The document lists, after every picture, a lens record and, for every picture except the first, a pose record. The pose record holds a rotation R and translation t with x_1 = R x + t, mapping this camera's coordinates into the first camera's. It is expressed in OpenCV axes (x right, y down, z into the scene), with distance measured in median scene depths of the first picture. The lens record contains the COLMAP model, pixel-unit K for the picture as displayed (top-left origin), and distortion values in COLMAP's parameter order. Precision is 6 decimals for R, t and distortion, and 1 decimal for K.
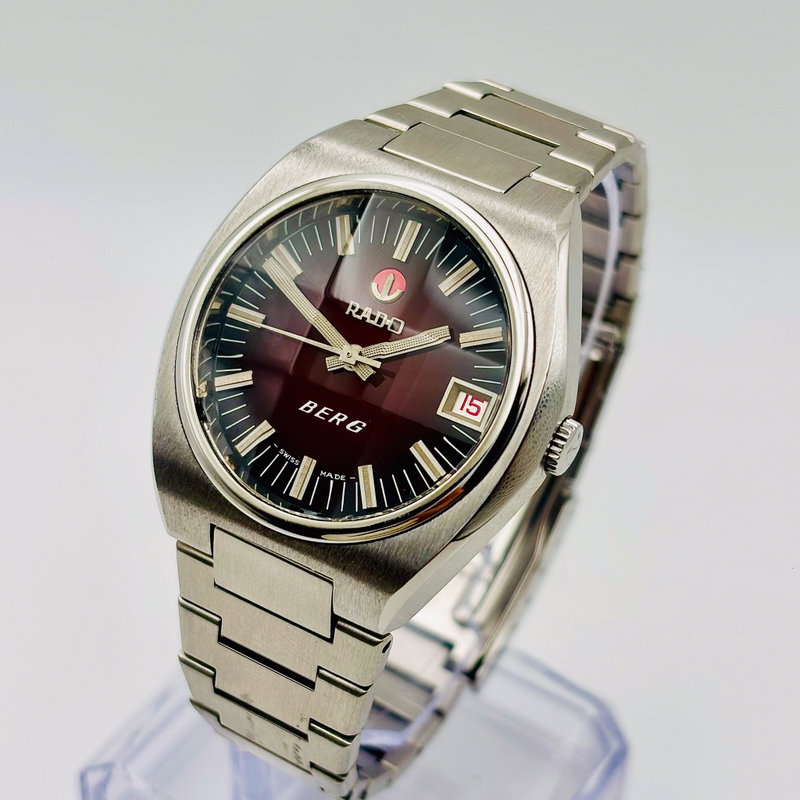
lens RADIAL K [[1638.3, 0, 384.3], [0, 1638.3, 411.9], [0, 0, 1]] dist [0.516221, -2.259742]
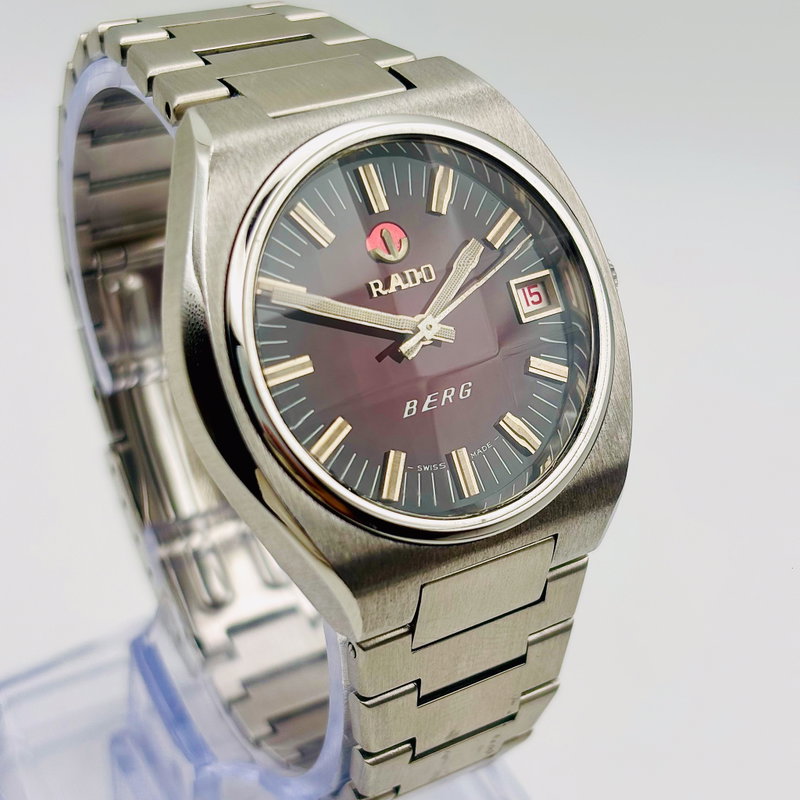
lens RADIAL K [[1638.3, 0, 384.3], [0, 1638.3, 411.9], [0, 0, 1]] dist [0.516221, -2.259742]
pose [[0.499686, -0.579304, 0.643988, -0.609181], [0.505298, 0.798798, 0.326490, -0.289910], [-0.703554, 0.162264, 0.691869, 0.413658]]
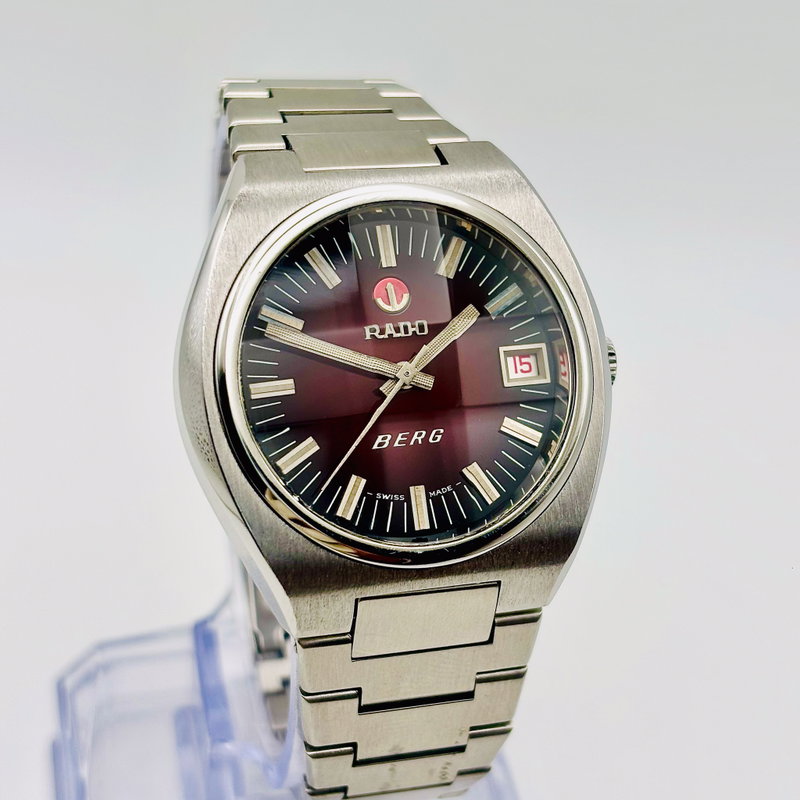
lens RADIAL K [[1638.3, 0, 384.3], [0, 1638.3, 411.9], [0, 0, 1]] dist [0.516221, -2.259742]
pose [[0.725474, -0.442605, 0.527057, -0.545513], [0.414068, 0.892383, 0.179444, -0.191333], [-0.549759, 0.088055, 0.830669, 0.195661]]
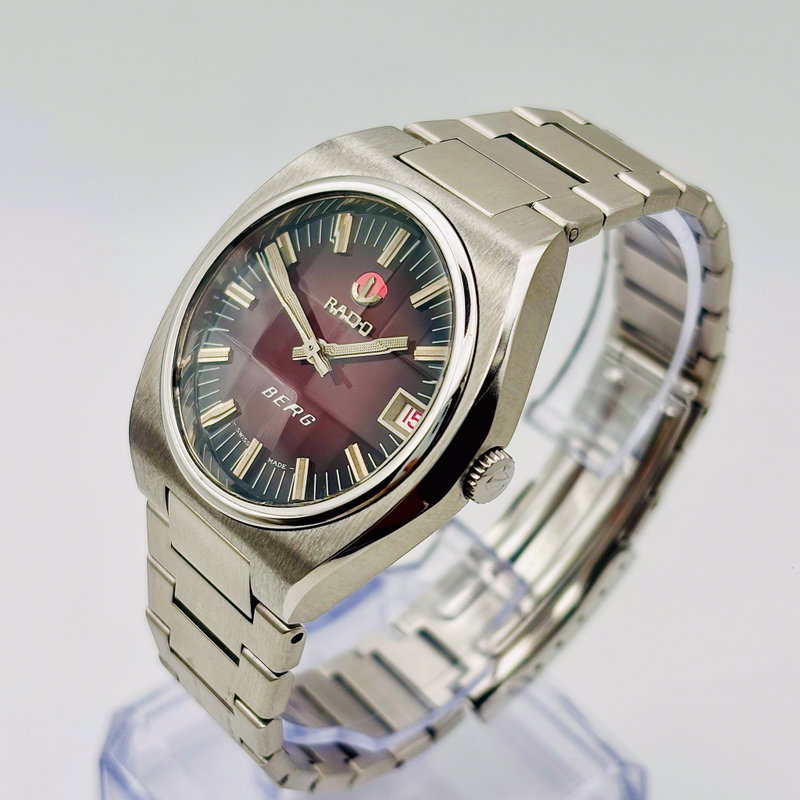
lens RADIAL K [[1659.3, 0, 379.2], [0, 1659.3, 417.6], [0, 0, 1]] dist [-0.458631, 13.585512]
pose [[0.952764, 0.187448, -0.238966, 0.265267], [-0.190023, 0.981701, 0.012432, -0.013089], [0.236923, 0.033564, 0.970948, 0.021803]]
